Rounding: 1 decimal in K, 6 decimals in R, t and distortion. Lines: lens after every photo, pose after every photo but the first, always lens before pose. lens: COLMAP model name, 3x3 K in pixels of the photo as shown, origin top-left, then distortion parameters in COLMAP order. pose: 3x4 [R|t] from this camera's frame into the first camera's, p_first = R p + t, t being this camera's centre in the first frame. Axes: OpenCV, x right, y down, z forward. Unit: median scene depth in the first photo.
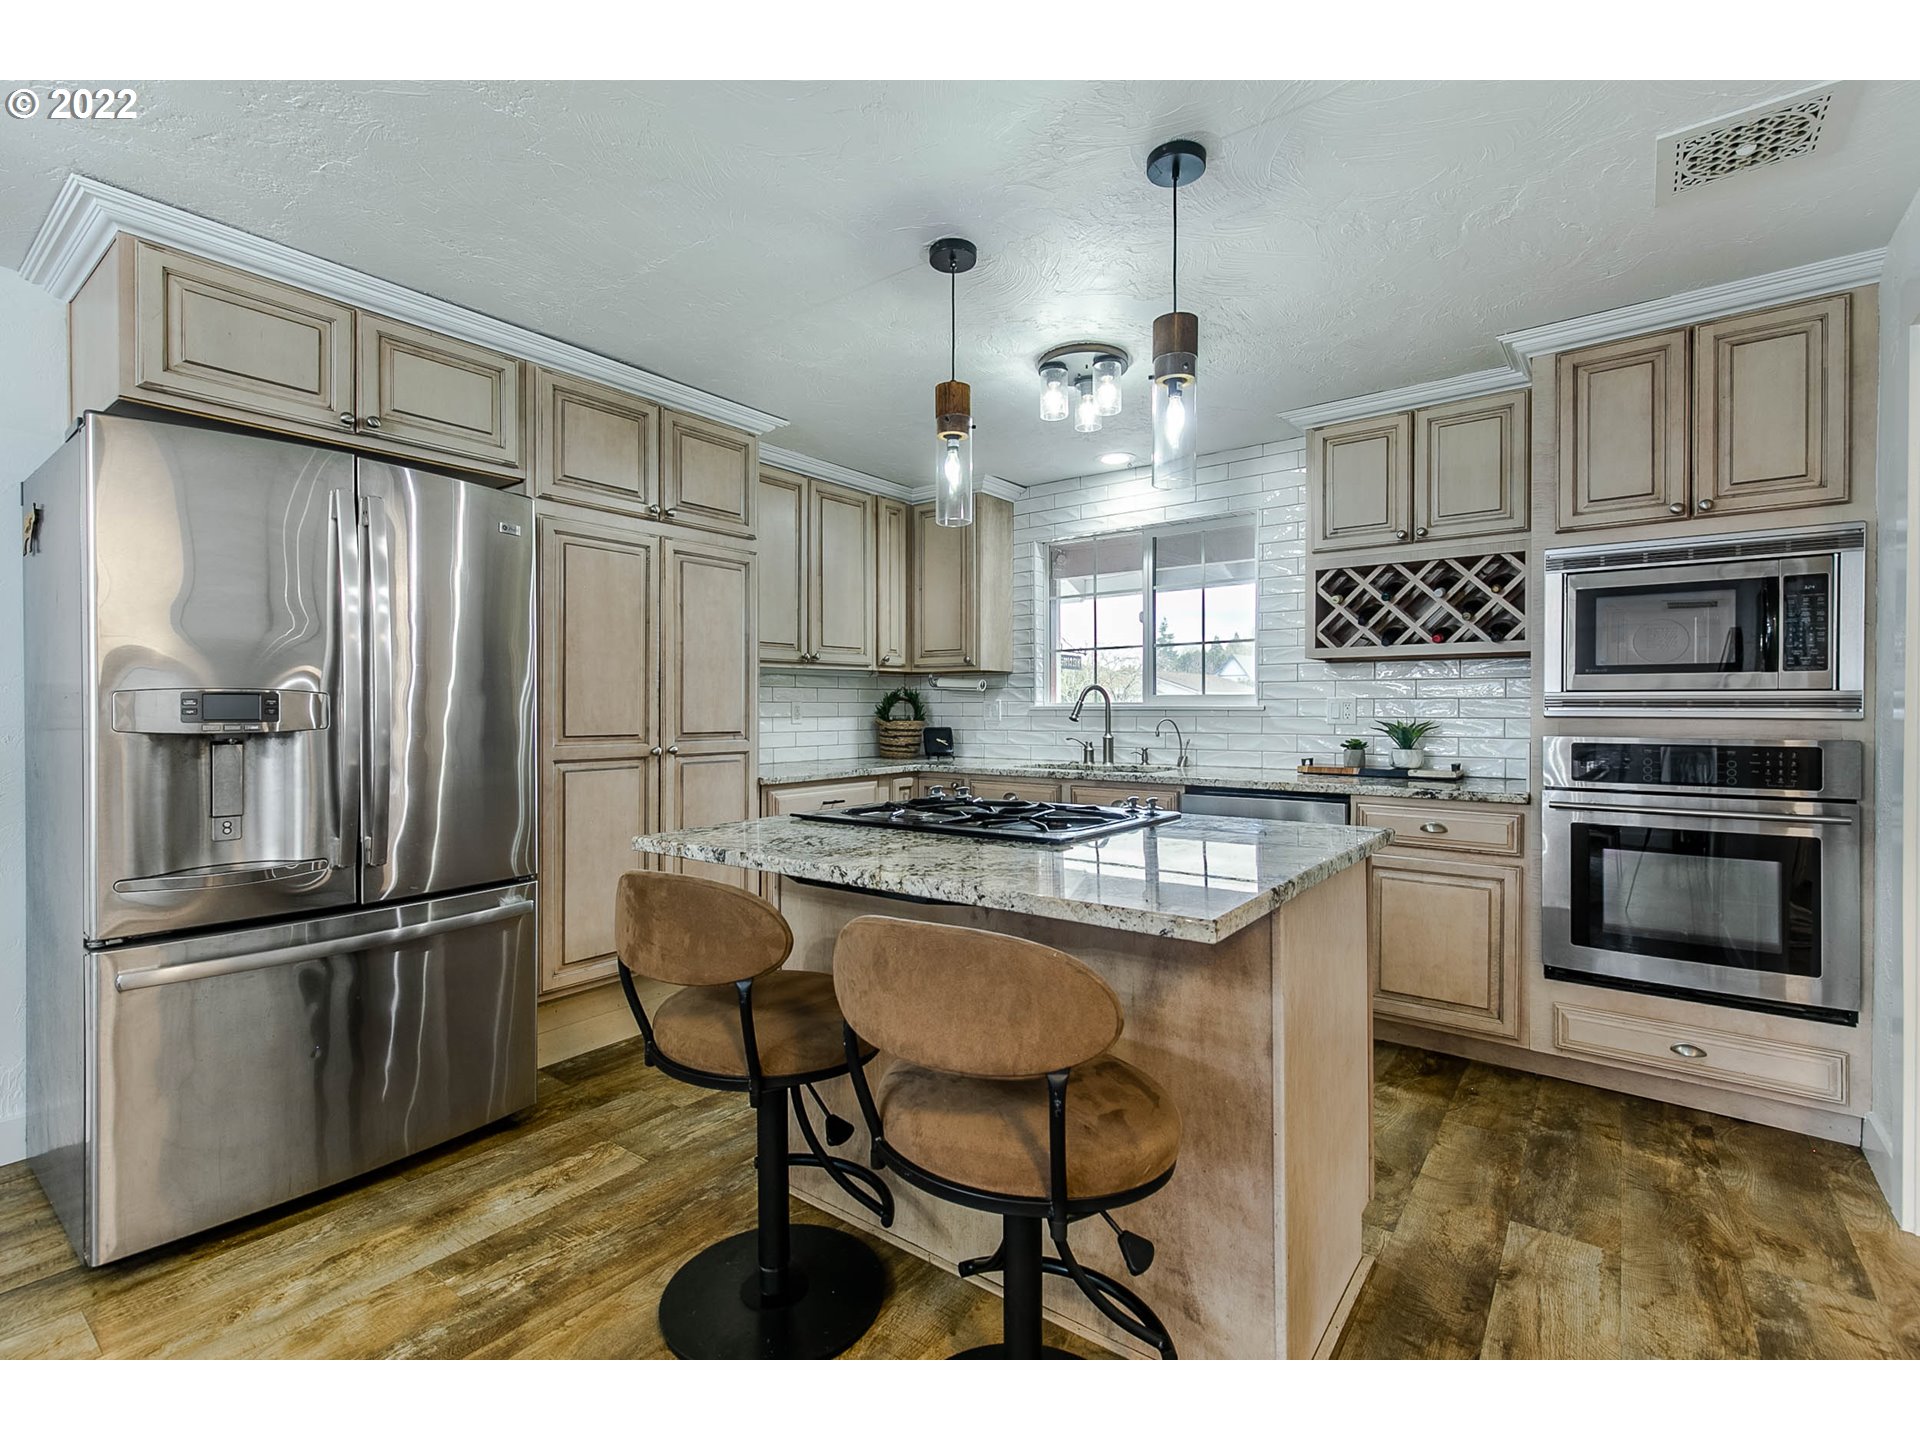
lens RADIAL K [[880.0, 0, 954.7], [0, 880.0, 705.6], [0, 0, 1]] dist [0.017576, -0.000203]
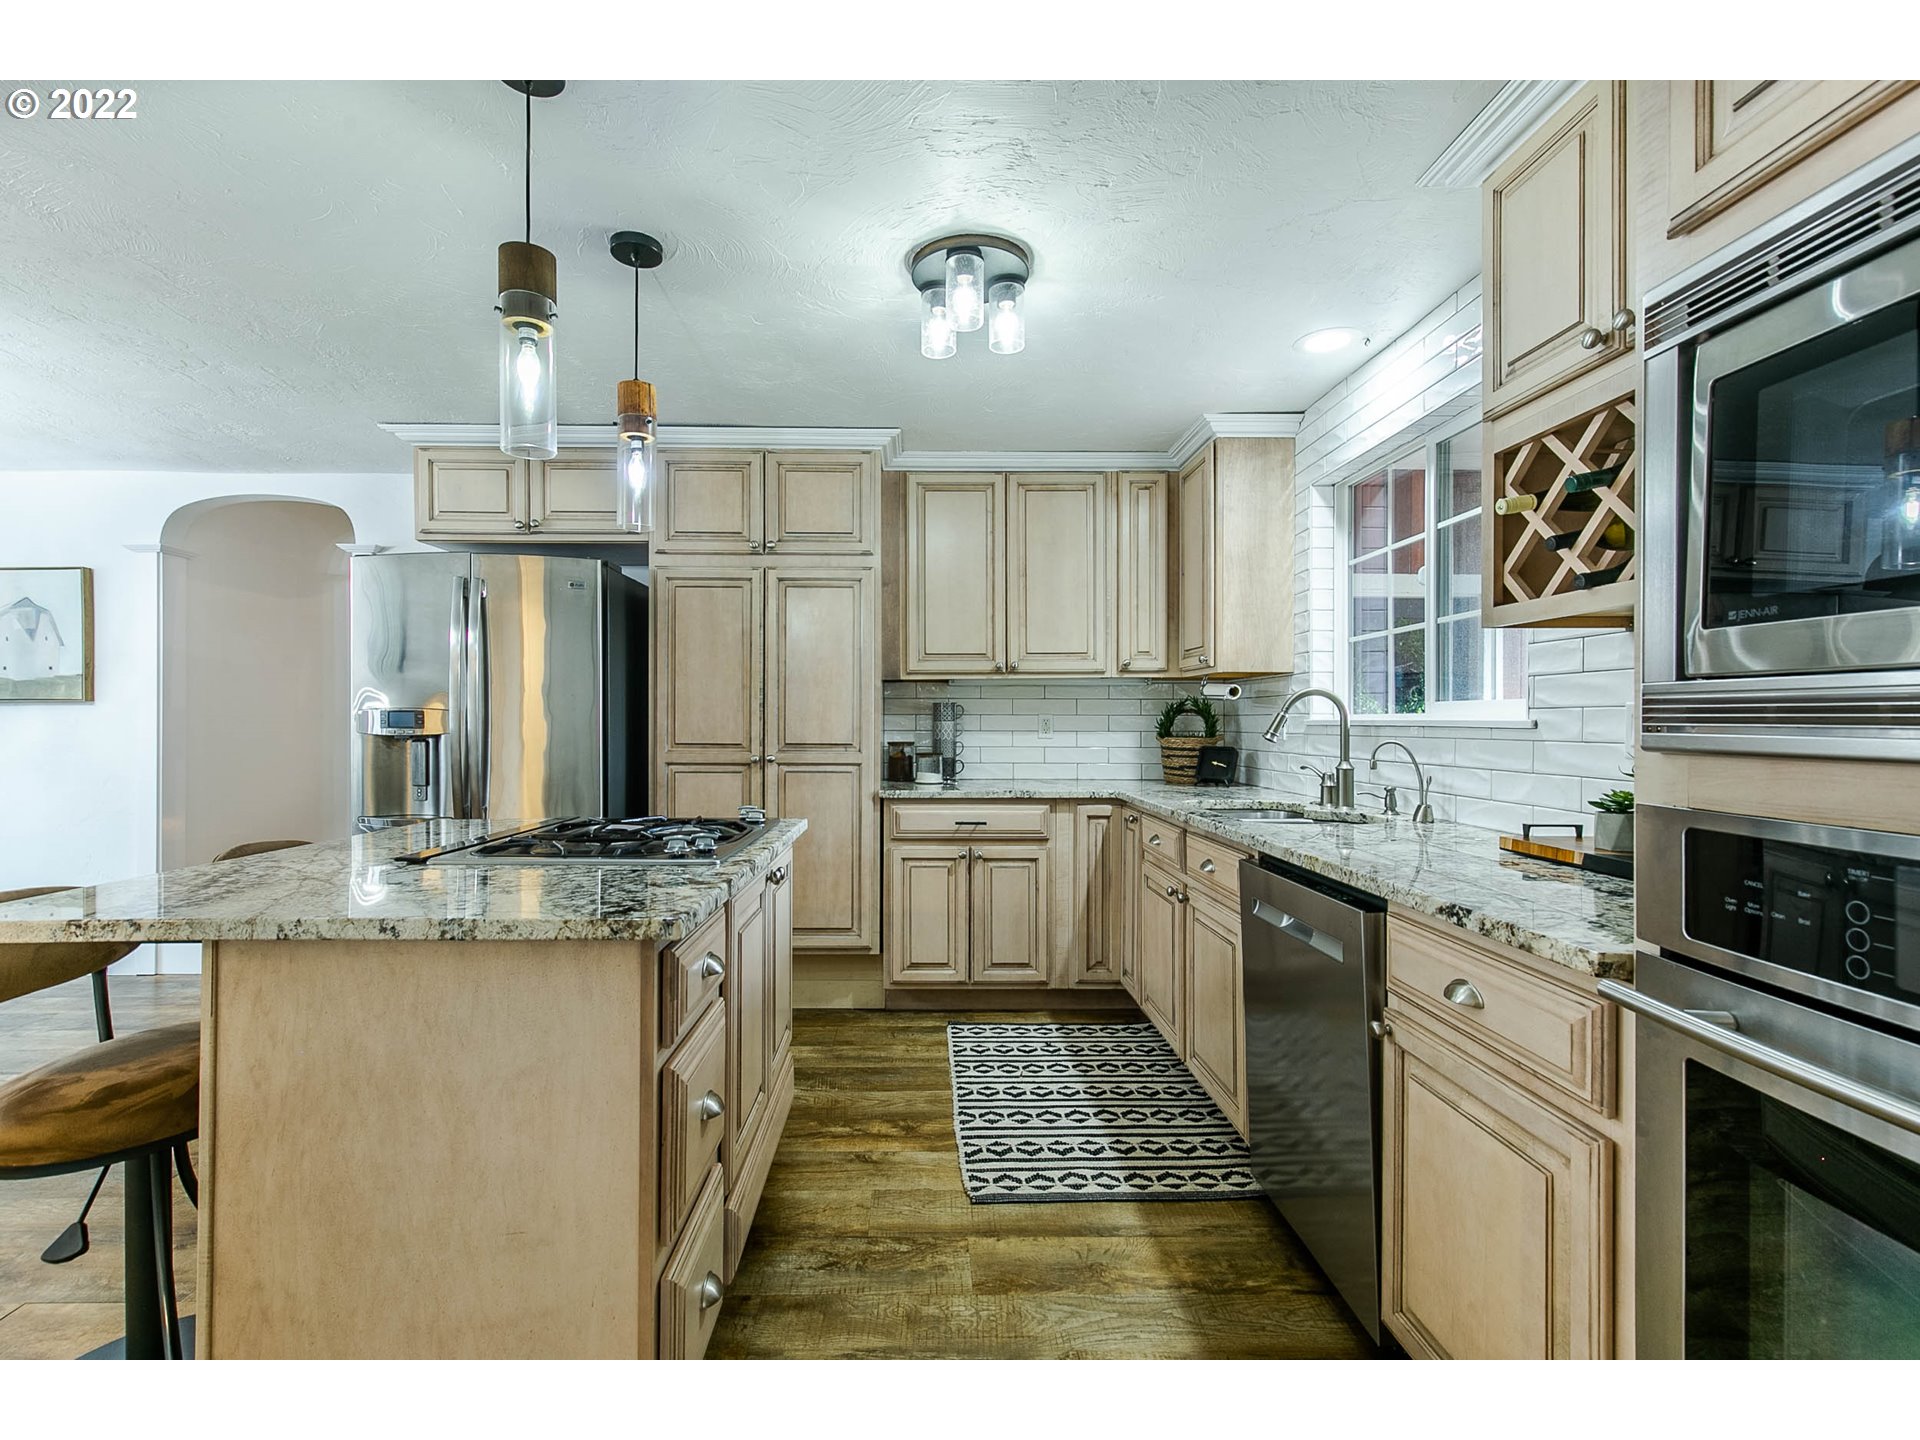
lens RADIAL K [[897.1, 0, 960.0], [0, 897.1, 720.0], [0, 0, 1]] dist [0.025146, -0.000006]
pose [[0.610001, 0.001967, -0.792398, 0.662790], [-0.000418, 0.999998, 0.002160, -0.000847], [0.792401, -0.000986, 0.610000, 0.456804]]
